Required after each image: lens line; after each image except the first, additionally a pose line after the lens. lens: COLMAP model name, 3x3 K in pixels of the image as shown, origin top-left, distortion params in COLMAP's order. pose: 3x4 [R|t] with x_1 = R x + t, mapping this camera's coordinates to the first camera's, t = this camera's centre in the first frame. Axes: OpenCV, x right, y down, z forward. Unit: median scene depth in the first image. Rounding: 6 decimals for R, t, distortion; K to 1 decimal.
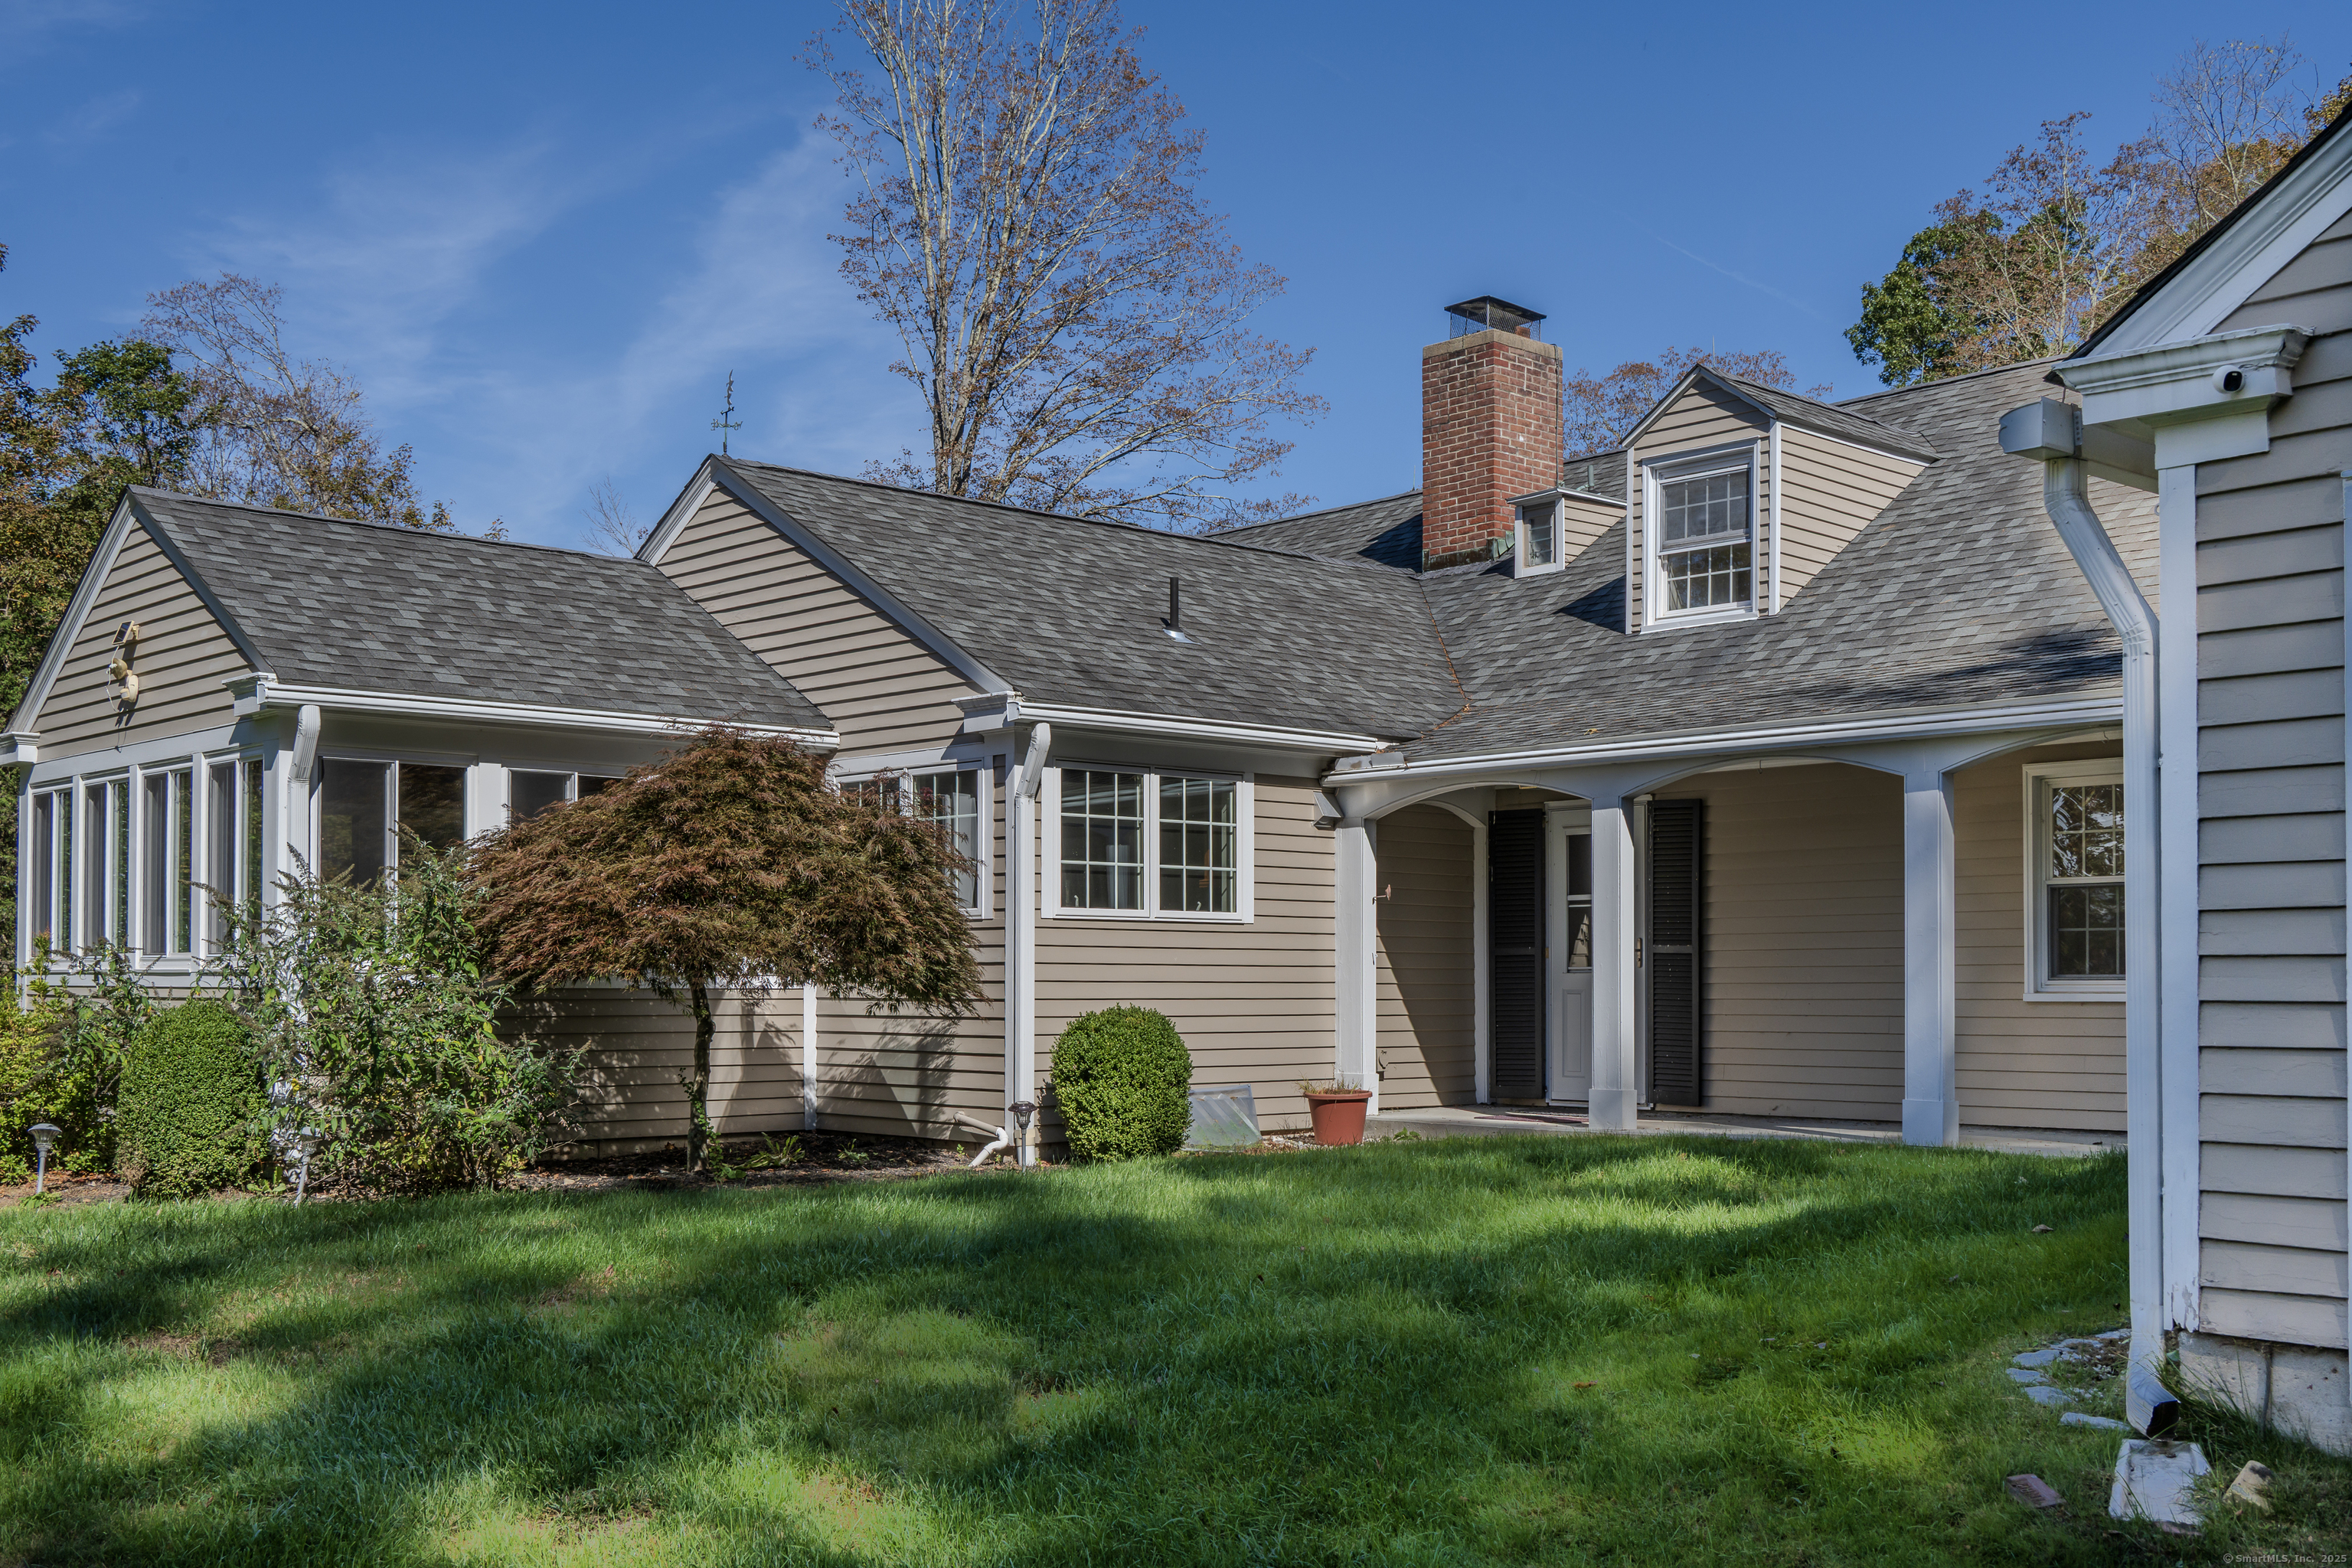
lens RADIAL K [[2369.2, 0, 1177.6], [0, 2369.2, 883.6], [0, 0, 1]] dist [0.008264, 0.000000]
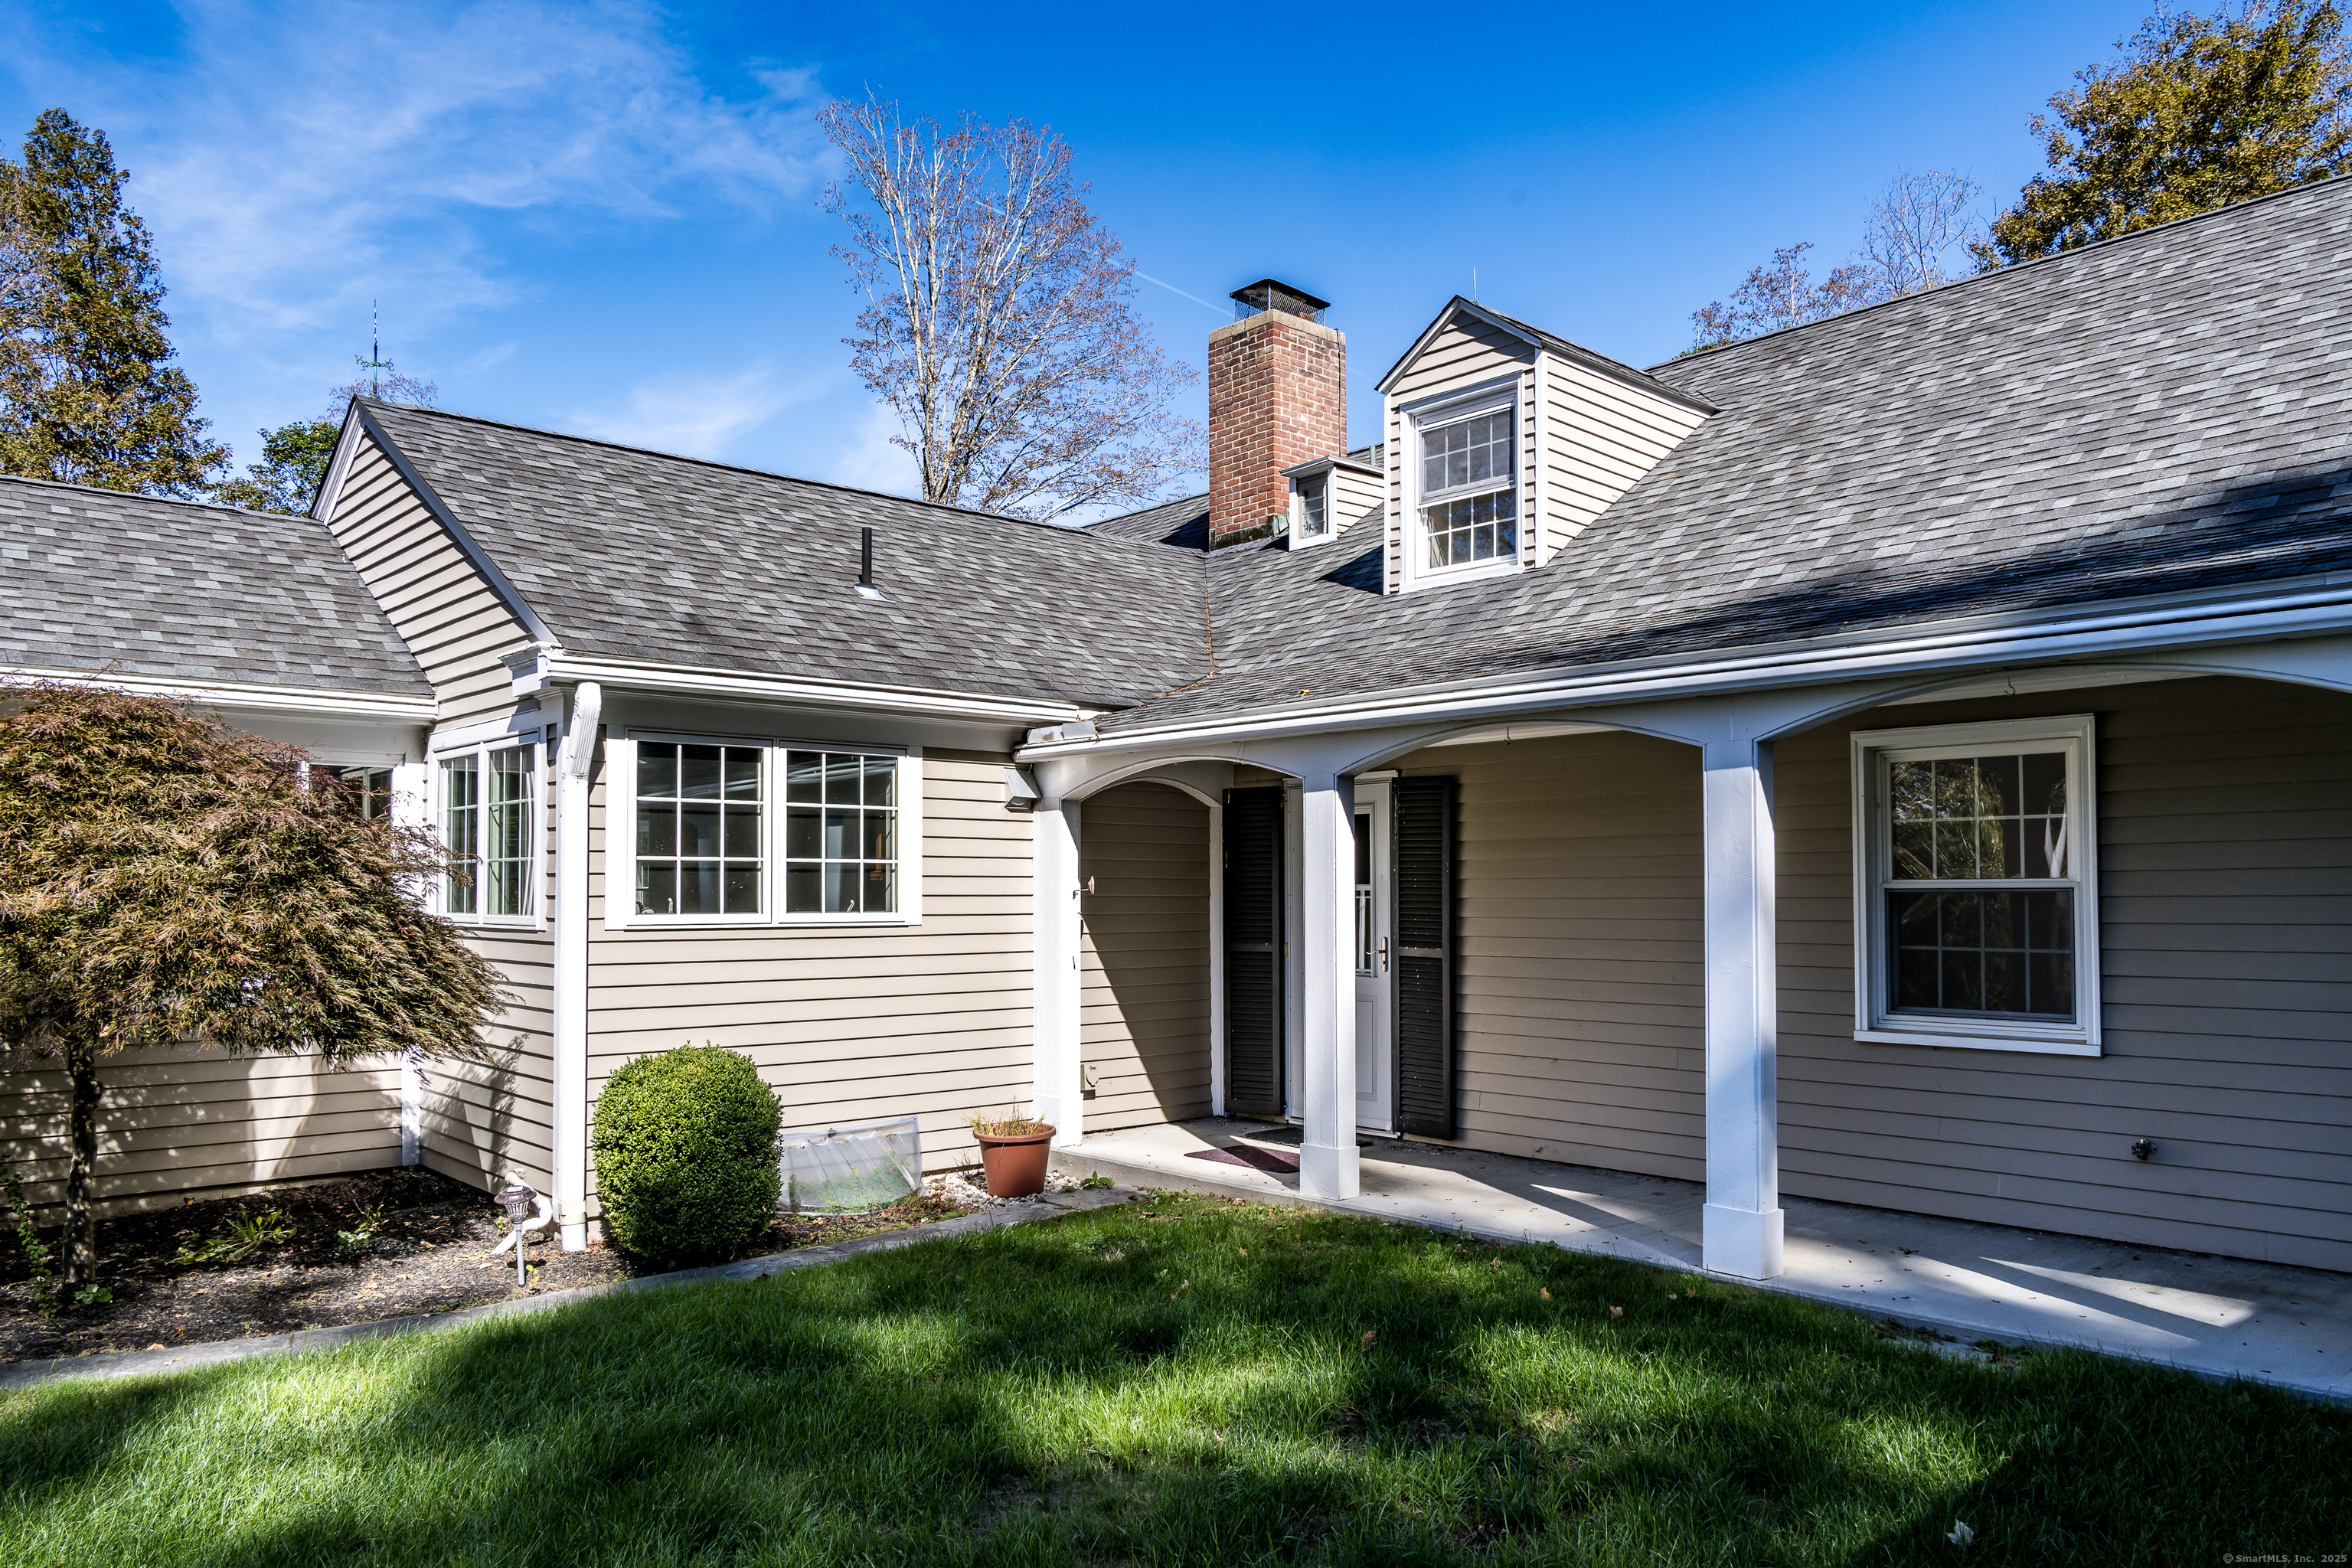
lens RADIAL K [[1536.1, 0, 1175.1], [0, 1536.1, 791.2], [0, 0, 1]] dist [-0.018447, 0.002366]
pose [[0.999890, -0.002644, -0.014620, 0.124968], [0.002351, 0.999798, -0.019978, -0.018750], [0.014670, 0.019942, 0.999694, 0.433103]]
